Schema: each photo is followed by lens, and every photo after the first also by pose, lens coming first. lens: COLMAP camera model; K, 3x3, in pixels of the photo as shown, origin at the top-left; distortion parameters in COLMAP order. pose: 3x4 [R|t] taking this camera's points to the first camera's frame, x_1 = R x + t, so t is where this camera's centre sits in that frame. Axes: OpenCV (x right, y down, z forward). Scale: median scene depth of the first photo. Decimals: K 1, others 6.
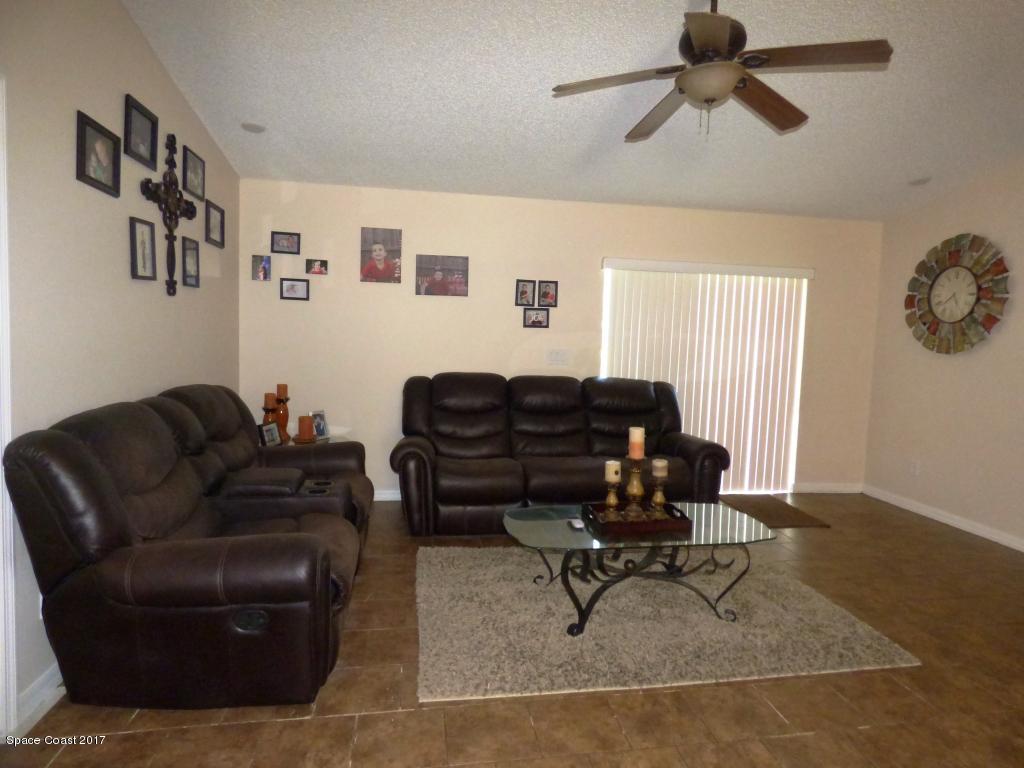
lens RADIAL K [[616.9, 0, 514.7], [0, 616.9, 384.5], [0, 0, 1]] dist [0.002343, -0.009185]
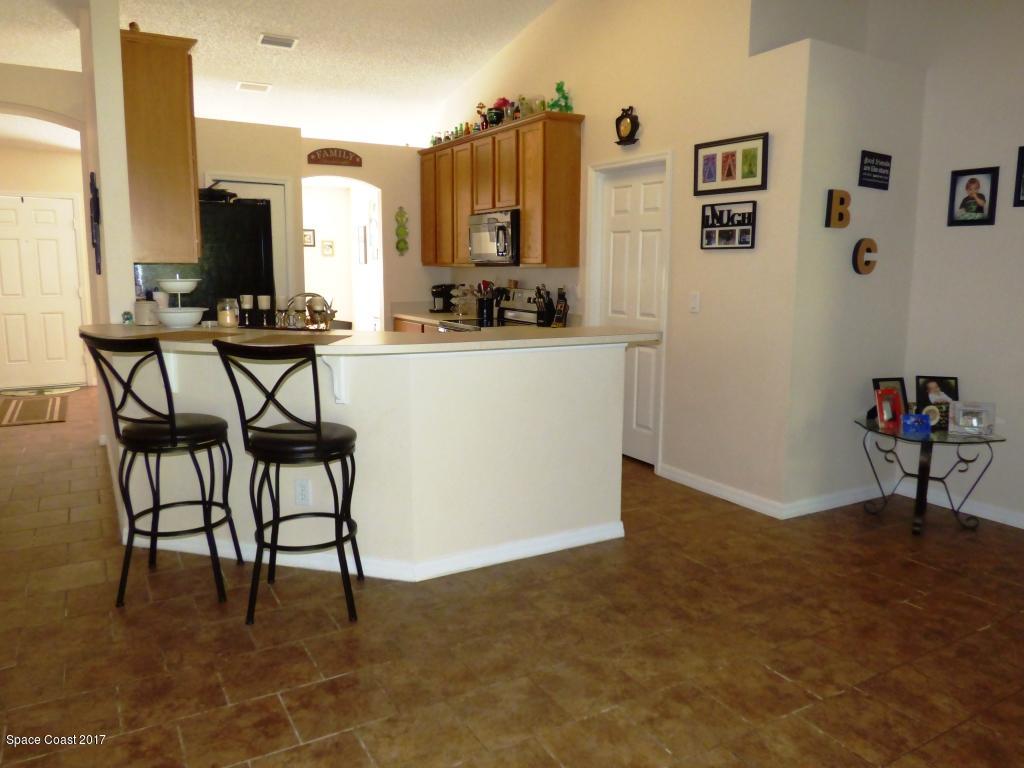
lens RADIAL K [[759.6, 0, 506.0], [0, 759.6, 373.9], [0, 0, 1]] dist [-0.008616, -0.013694]
pose [[-0.936235, 0.012278, -0.351159, 0.554916], [-0.065553, 0.975740, 0.208890, -0.051916], [0.345204, 0.218589, -0.912717, 0.749598]]
